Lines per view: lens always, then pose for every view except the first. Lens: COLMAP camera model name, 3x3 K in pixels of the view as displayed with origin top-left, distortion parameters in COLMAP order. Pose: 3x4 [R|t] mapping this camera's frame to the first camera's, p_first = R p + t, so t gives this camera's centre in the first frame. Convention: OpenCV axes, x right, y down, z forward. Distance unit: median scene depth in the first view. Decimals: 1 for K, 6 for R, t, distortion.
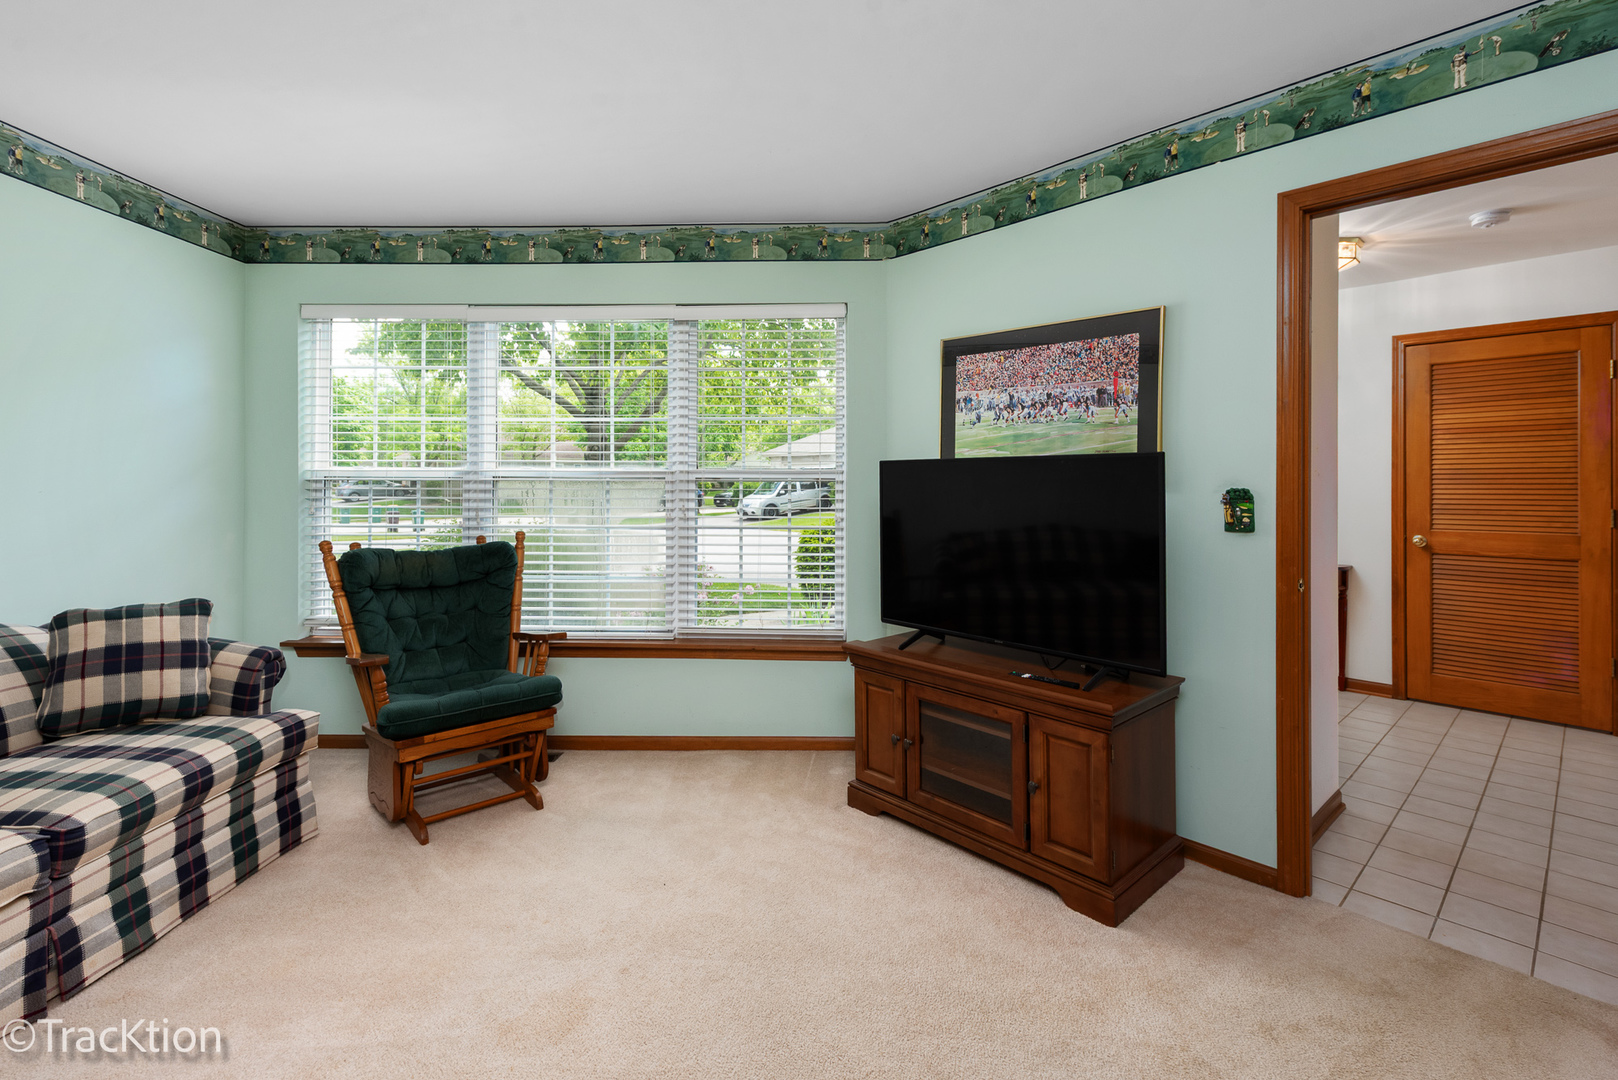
lens RADIAL K [[728.6, 0, 819.4], [0, 728.6, 492.0], [0, 0, 1]] dist [0.000581, -0.000292]
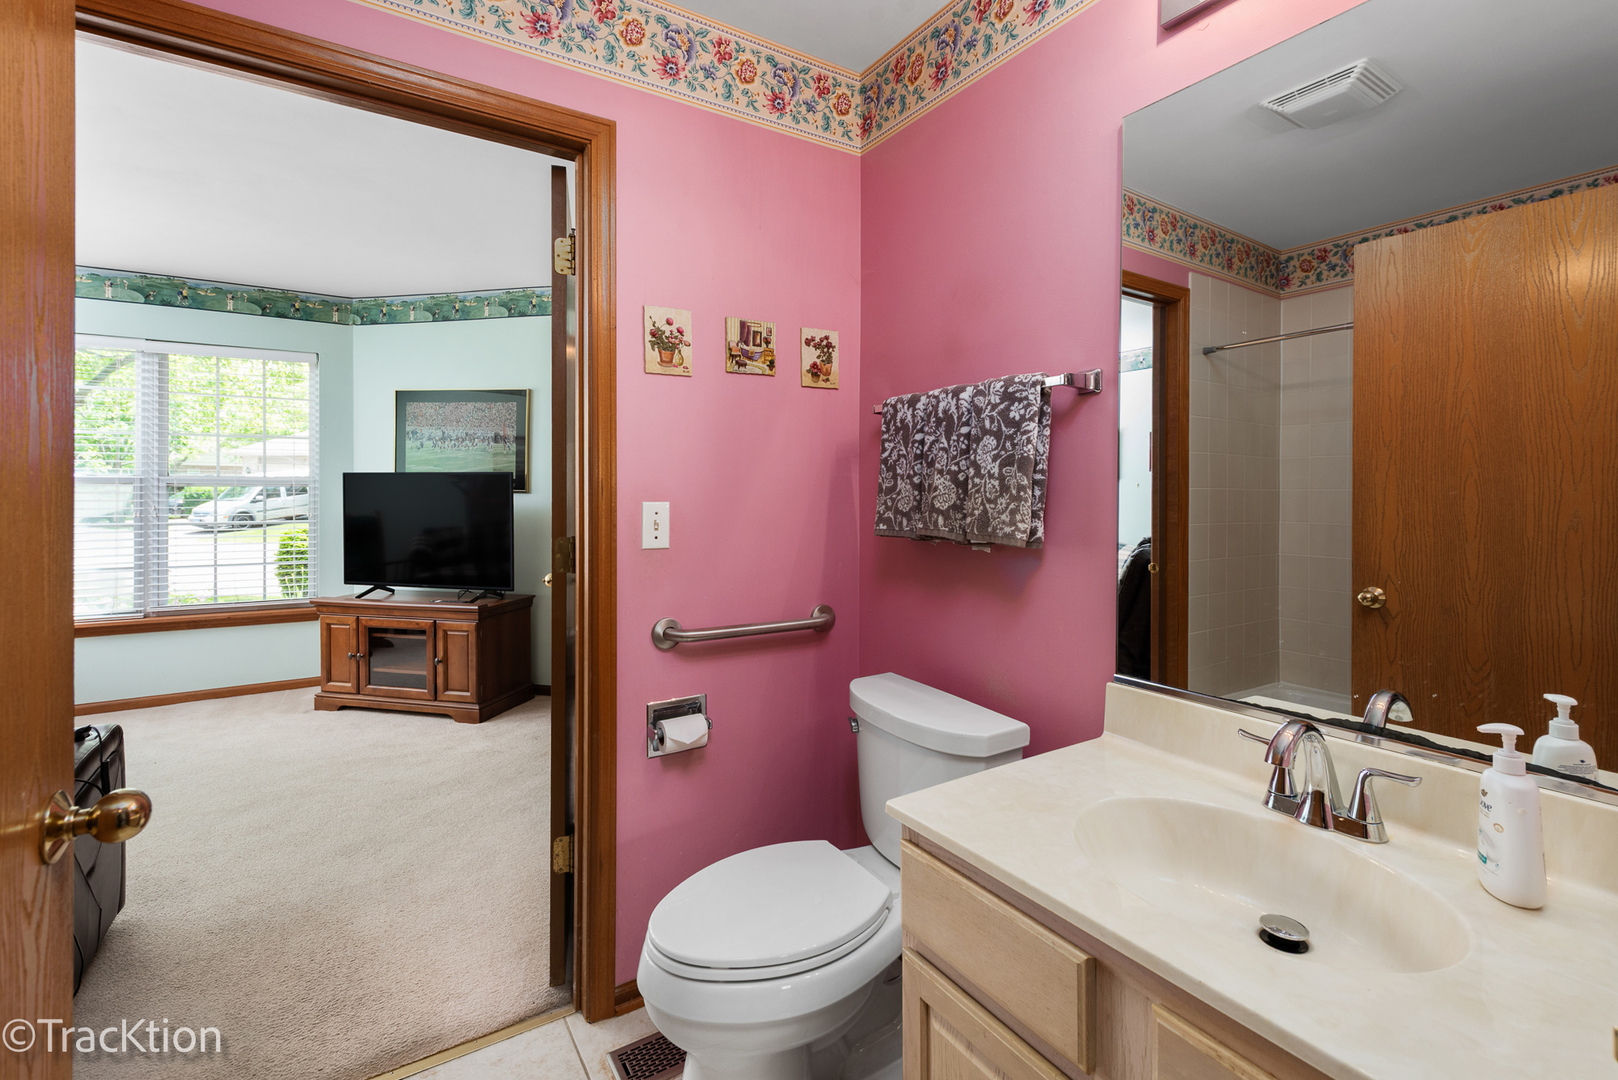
lens RADIAL K [[728.6, 0, 819.4], [0, 728.6, 492.0], [0, 0, 1]] dist [0.000581, -0.000292]
pose [[0.823237, -0.001914, 0.567694, 0.040200], [0.005216, 0.999978, -0.004192, 0.005694], [-0.567673, 0.006412, 0.823229, -0.702168]]
